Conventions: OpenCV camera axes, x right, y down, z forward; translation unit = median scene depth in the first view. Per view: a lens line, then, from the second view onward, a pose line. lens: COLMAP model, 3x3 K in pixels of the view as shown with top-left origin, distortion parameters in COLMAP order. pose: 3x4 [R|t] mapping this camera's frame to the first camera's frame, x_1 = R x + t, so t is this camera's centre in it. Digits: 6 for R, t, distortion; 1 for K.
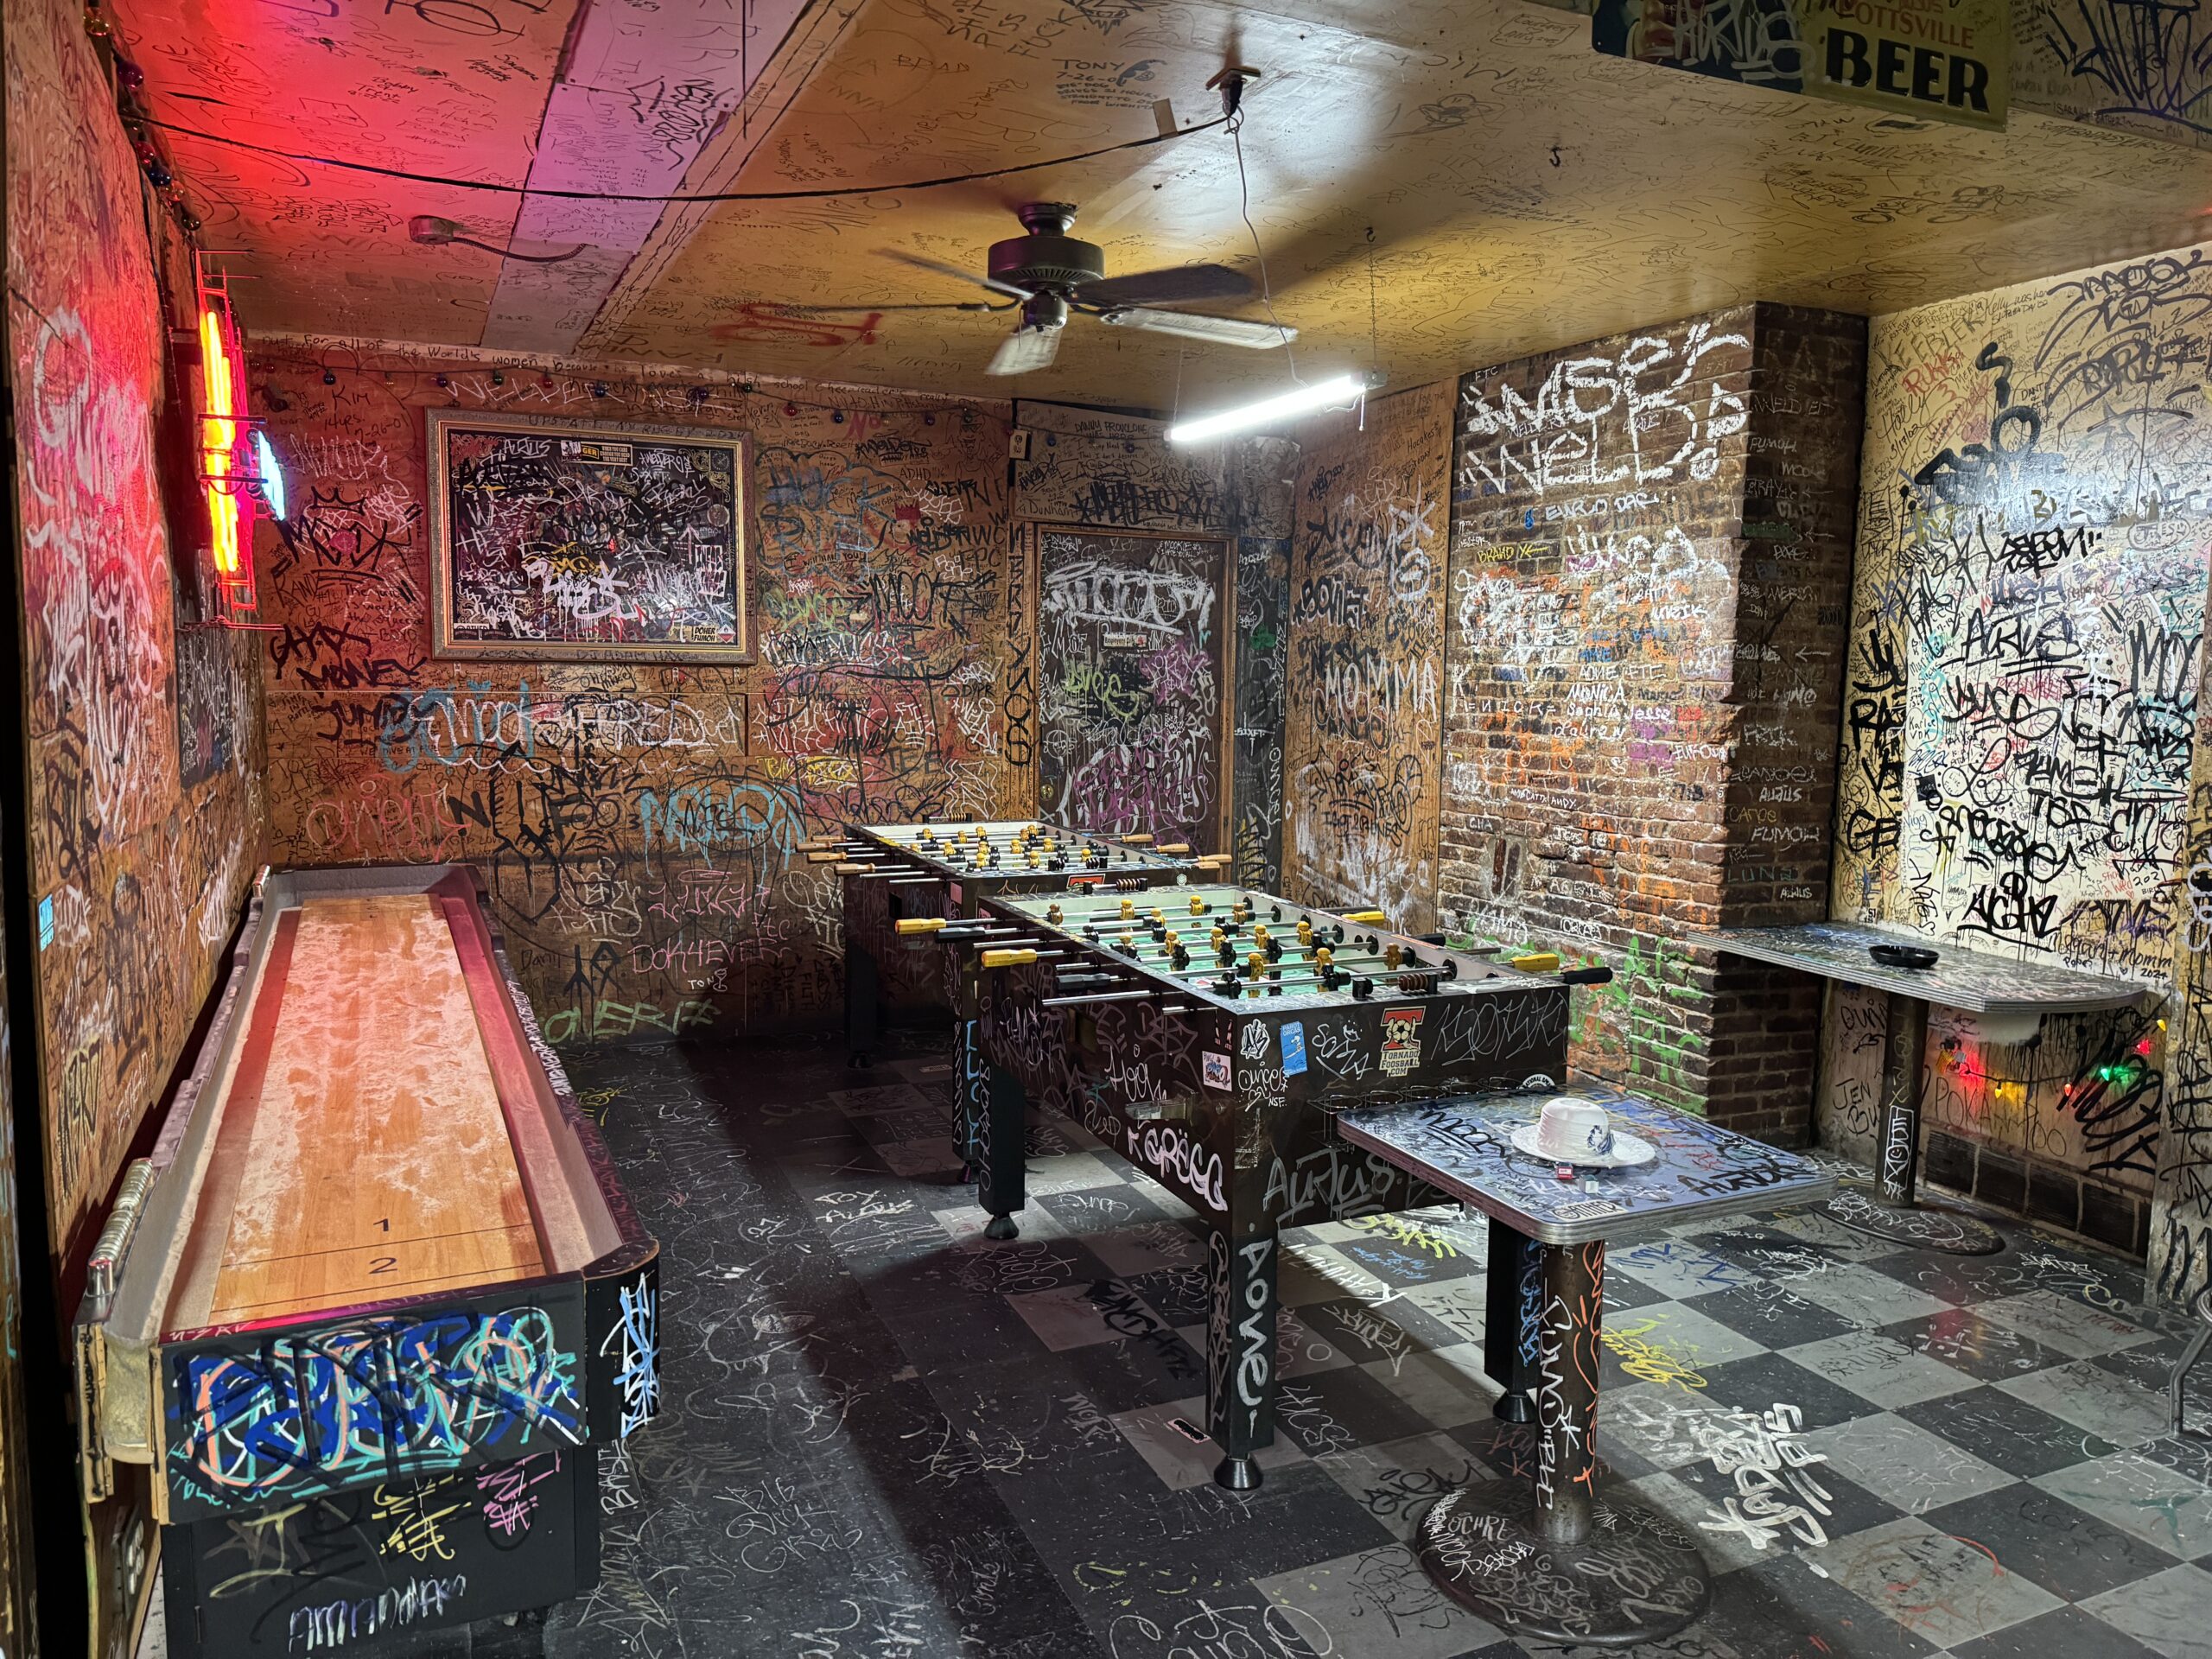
lens RADIAL K [[1496.1, 0, 1081.8], [0, 1496.1, 828.1], [0, 0, 1]] dist [0.001785, -0.035400]
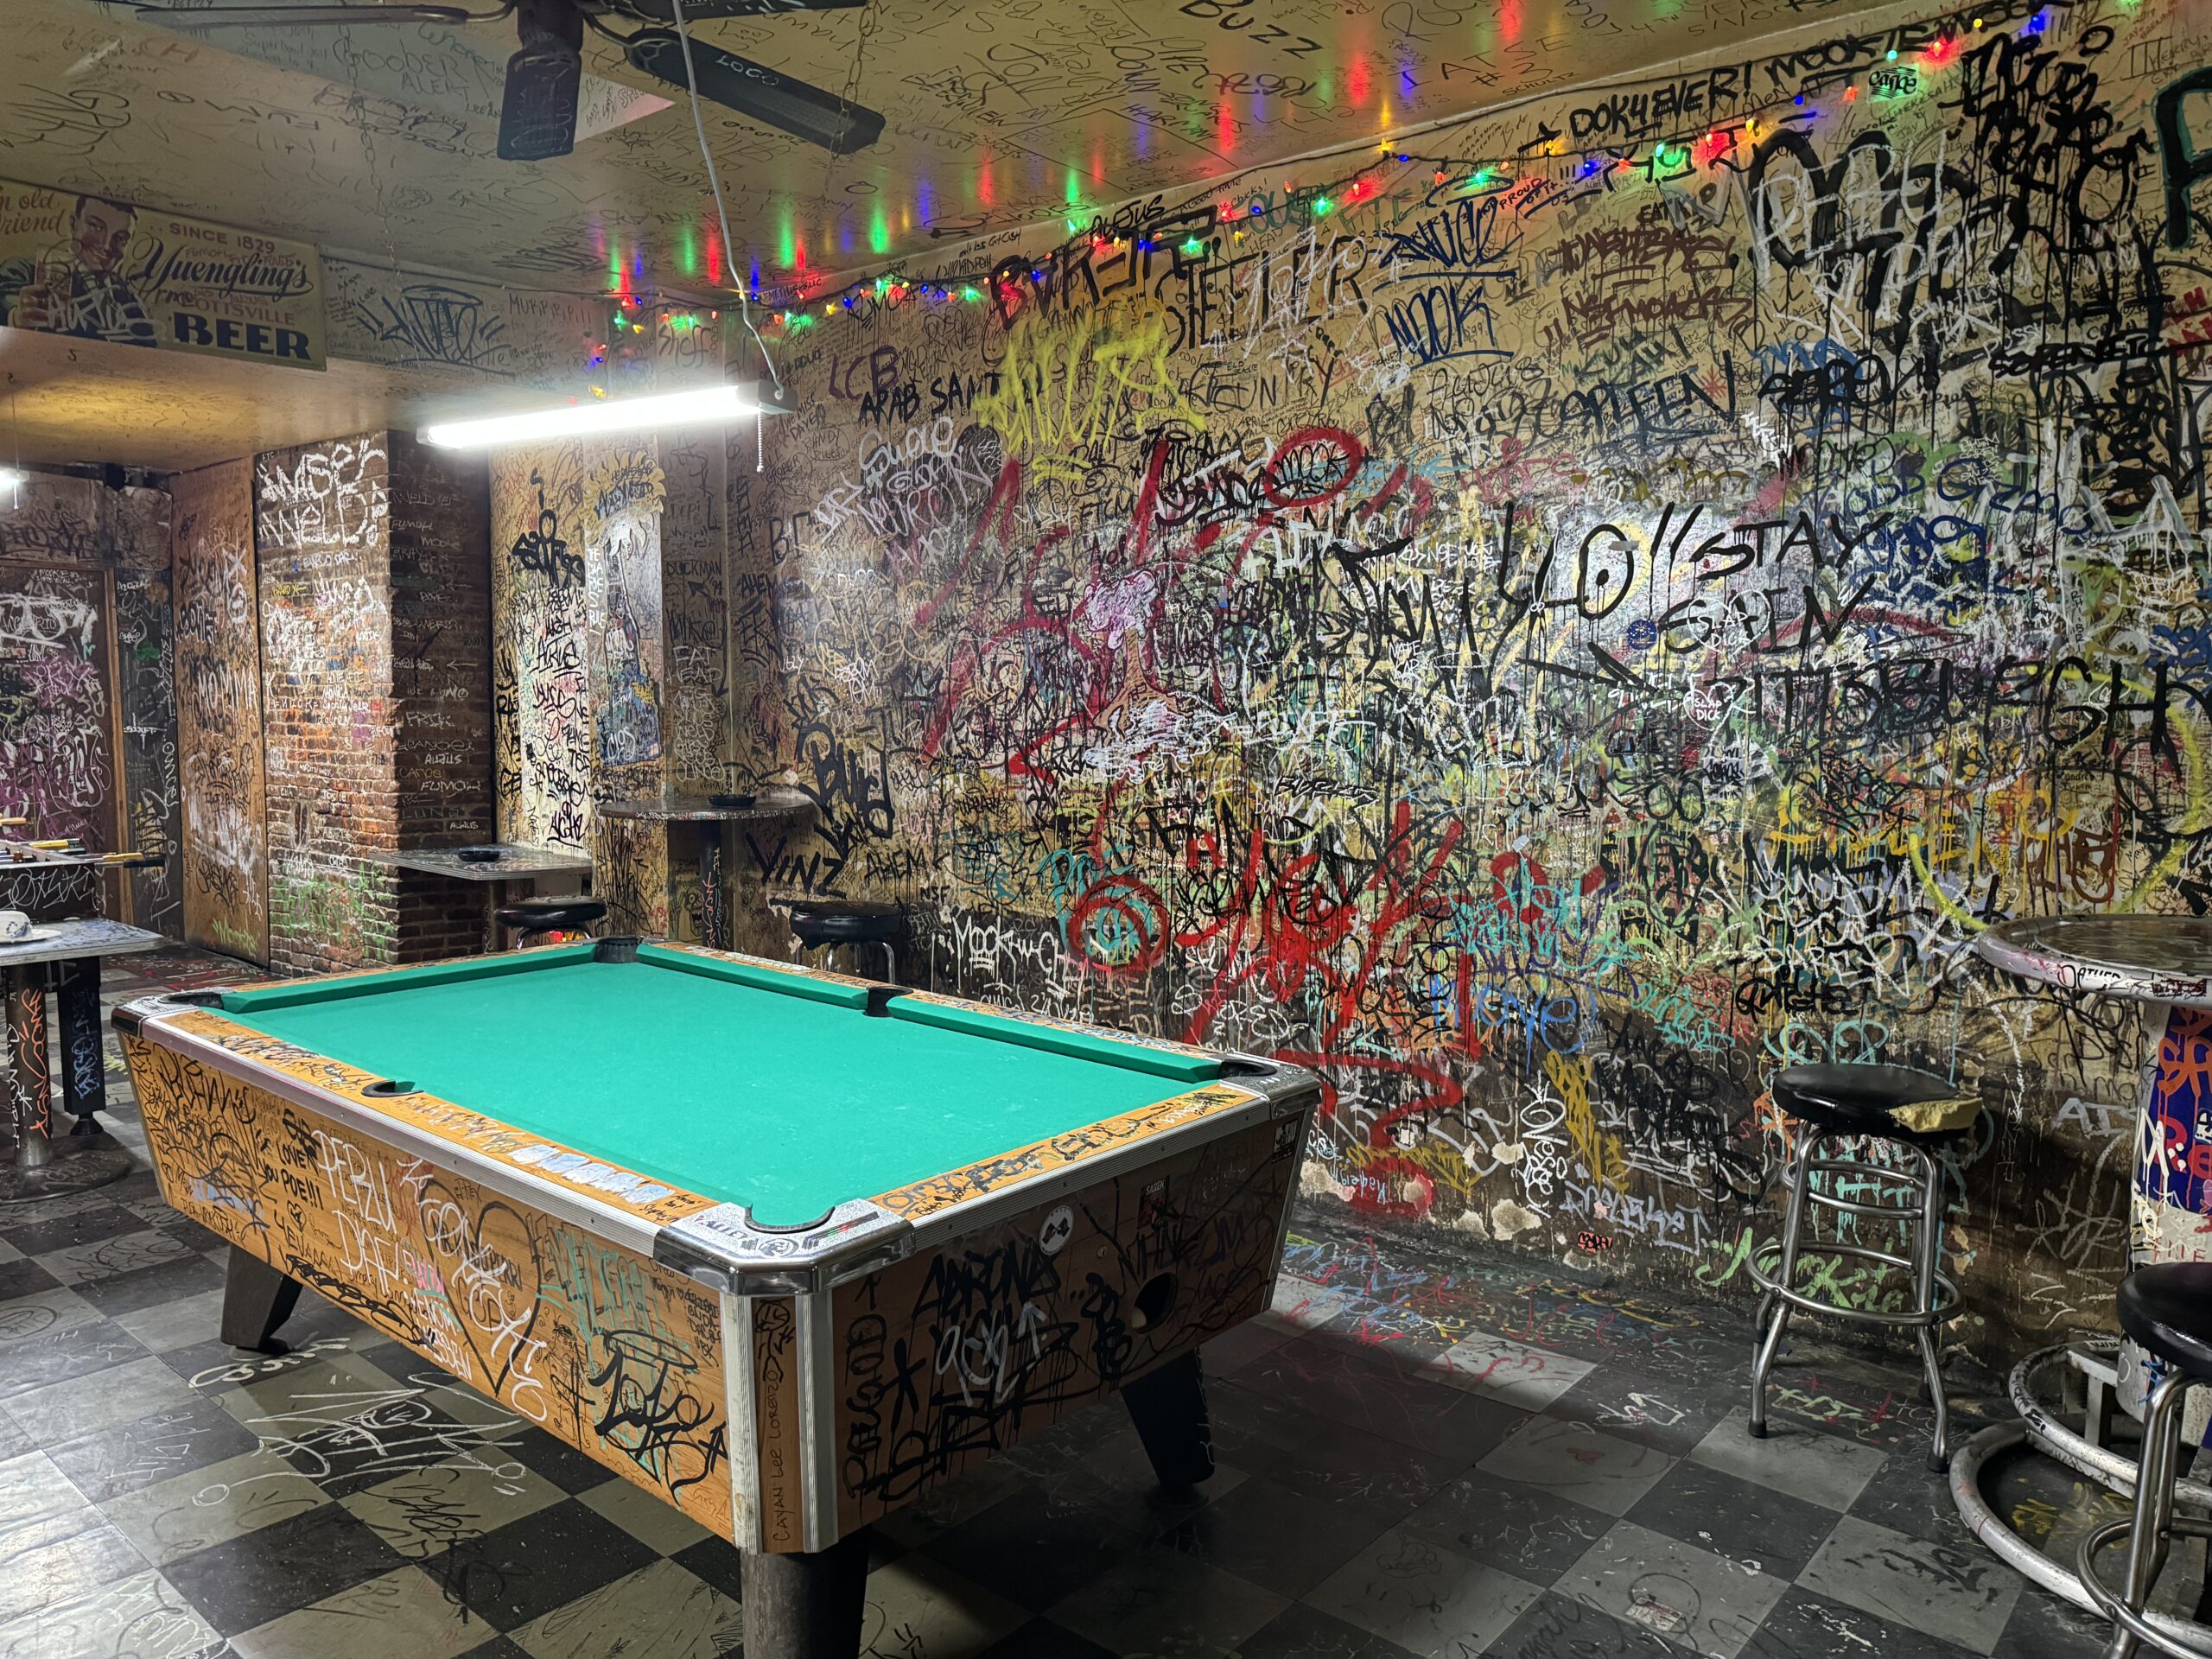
lens RADIAL K [[1507.0, 0, 1106.0], [0, 1507.0, 829.5], [0, 0, 1]] dist [0.004826, -0.018612]
pose [[0.888464, -0.040479, 0.457158, 0.361836], [0.047236, 0.998878, -0.003356, 0.083446], [-0.456509, 0.024576, 0.889379, -0.631671]]
